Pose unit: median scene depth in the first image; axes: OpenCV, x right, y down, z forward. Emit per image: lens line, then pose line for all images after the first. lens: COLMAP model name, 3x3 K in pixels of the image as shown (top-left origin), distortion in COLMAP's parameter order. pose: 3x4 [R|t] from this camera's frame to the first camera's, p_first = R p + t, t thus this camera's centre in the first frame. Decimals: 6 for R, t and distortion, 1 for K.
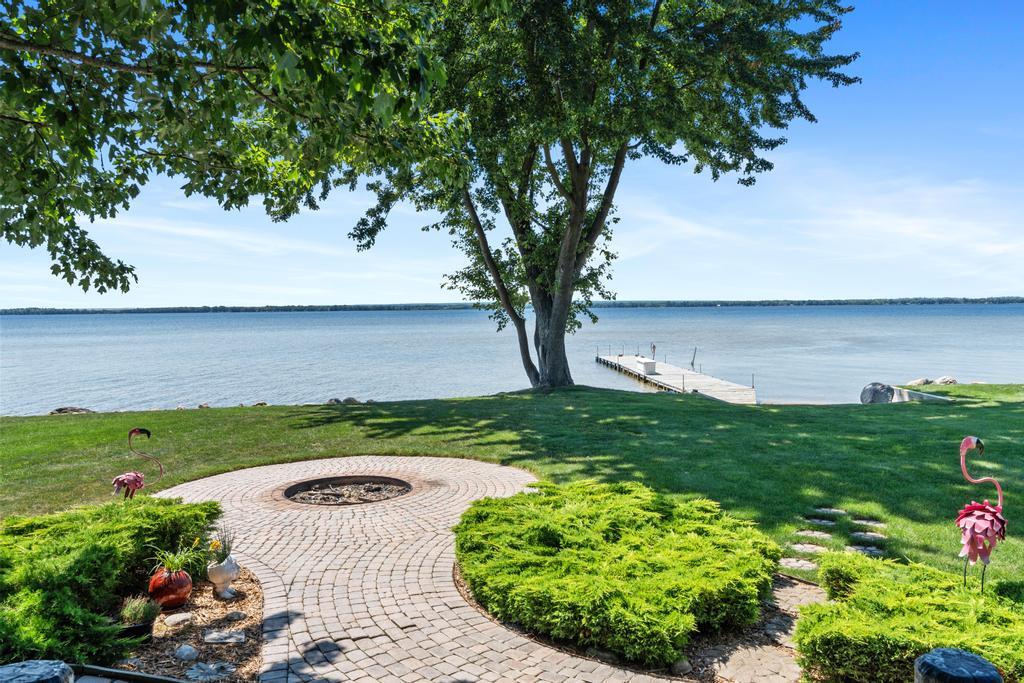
lens RADIAL K [[763.8, 0, 512.0], [0, 763.8, 341.5], [0, 0, 1]] dist [0.000327, -0.000450]
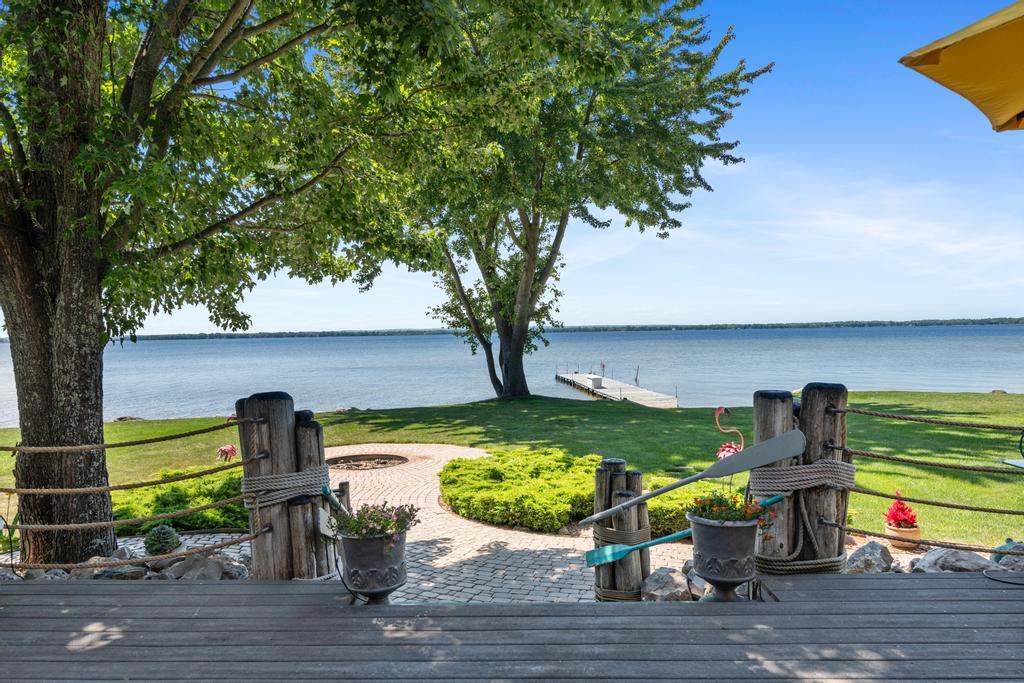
lens RADIAL K [[701.8, 0, 512.0], [0, 701.8, 341.5], [0, 0, 1]] dist [0.039408, 0.000056]
pose [[0.999337, -0.007818, 0.035551, 0.009817], [0.008929, 0.999473, -0.031210, 0.004187], [-0.035288, 0.031506, 0.998880, -0.172191]]
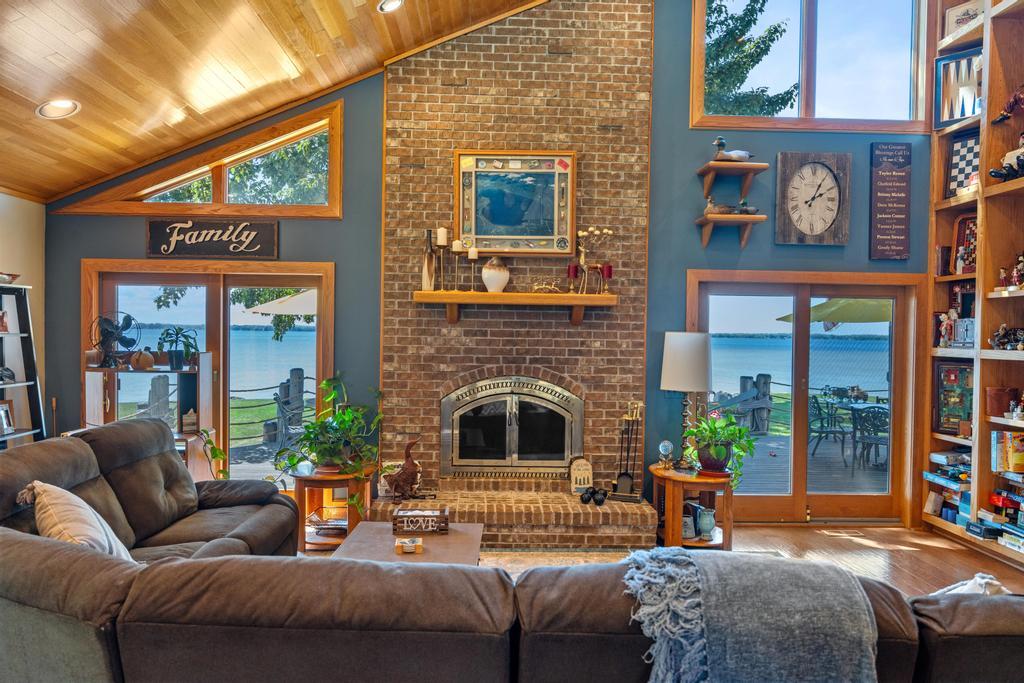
lens RADIAL K [[703.4, 0, 510.1], [0, 703.4, 344.9], [0, 0, 1]] dist [-0.002969, 0.000180]
pose [[0.994635, 0.025002, 0.100376, -0.147452], [-0.022371, 0.999378, -0.027249, 0.007513], [-0.100994, 0.024857, 0.994576, -0.500684]]
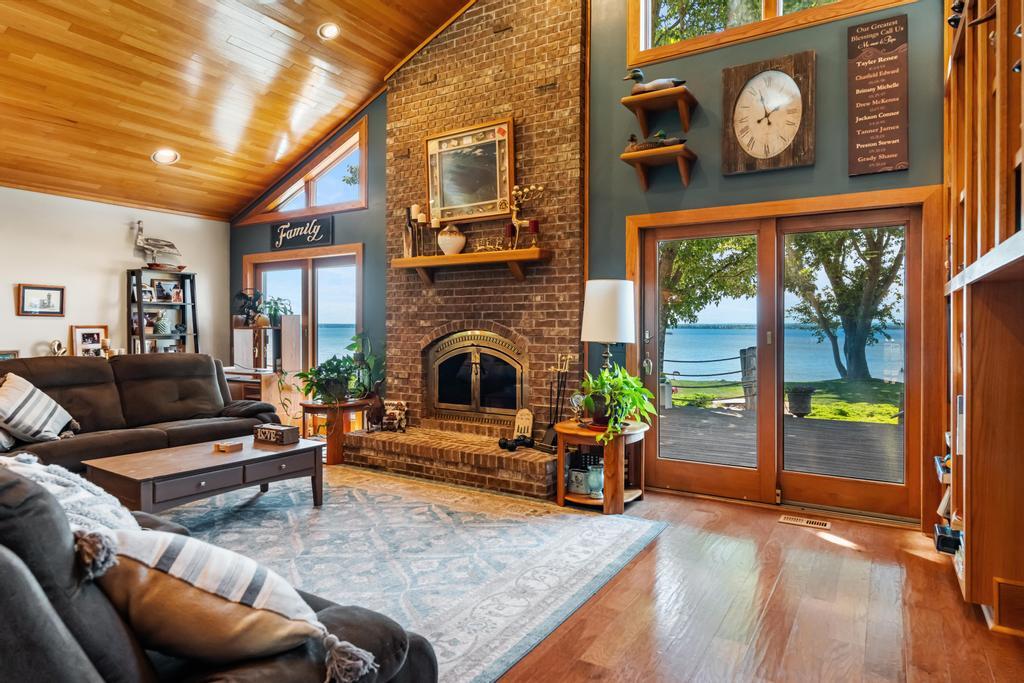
lens RADIAL K [[598.9, 0, 512.0], [0, 598.9, 329.5], [0, 0, 1]] dist [-0.003705, 0.000729]
pose [[0.884050, 0.014866, -0.467157, -0.000455], [-0.032919, 0.998992, -0.030506, 0.017969], [0.466233, 0.042347, 0.883648, -0.454746]]
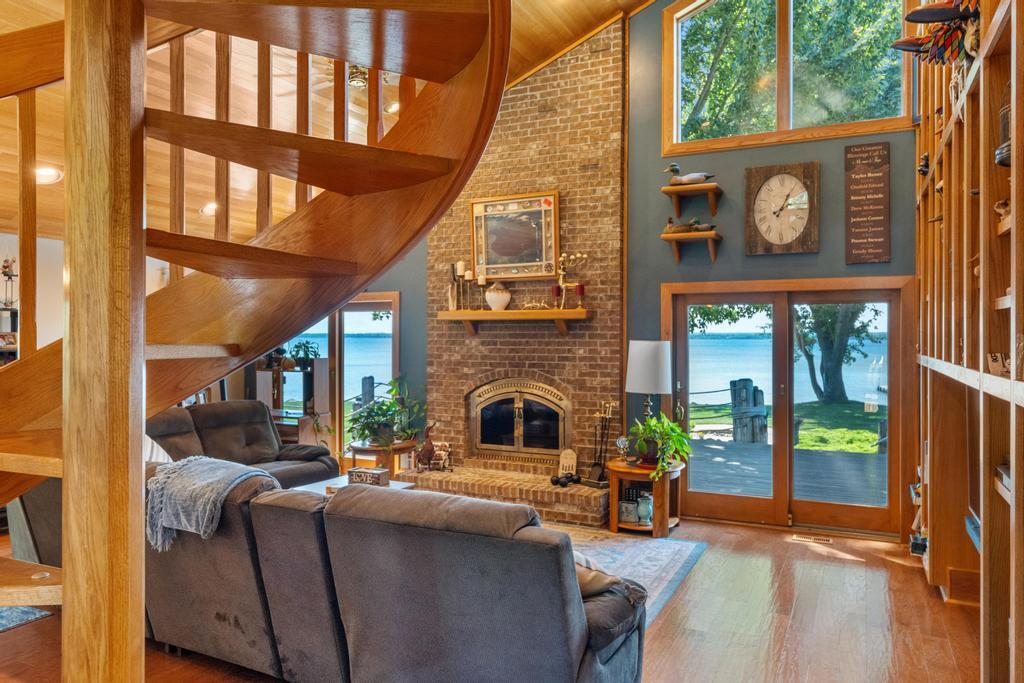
lens RADIAL K [[712.2, 0, 510.1], [0, 712.2, 337.6], [0, 0, 1]] dist [-0.002419, 0.001469]
pose [[0.926750, 0.013516, -0.375435, -0.010954], [-0.029551, 0.998879, -0.036984, 0.005844], [0.374515, 0.045369, 0.926110, -0.539936]]
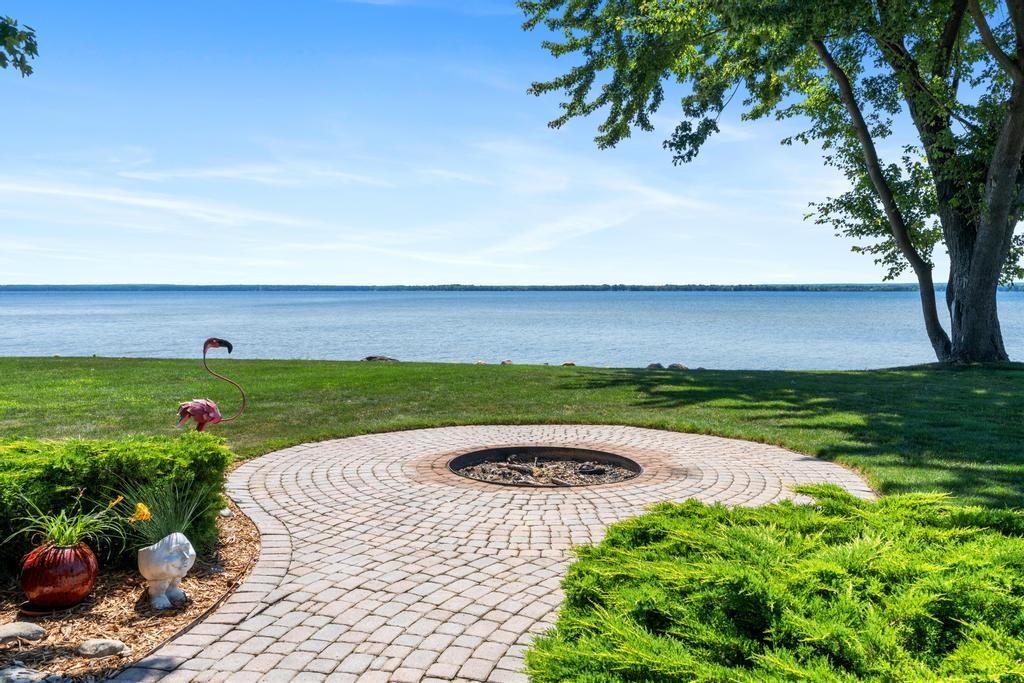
lens RADIAL K [[827.8, 0, 512.0], [0, 827.8, 341.5], [0, 0, 1]] dist [0.001612, 0.009596]
pose [[0.878238, 0.041063, -0.476457, 0.045053], [-0.031894, 0.999118, 0.027318, 0.033432], [0.477159, -0.008796, 0.878773, 0.175770]]
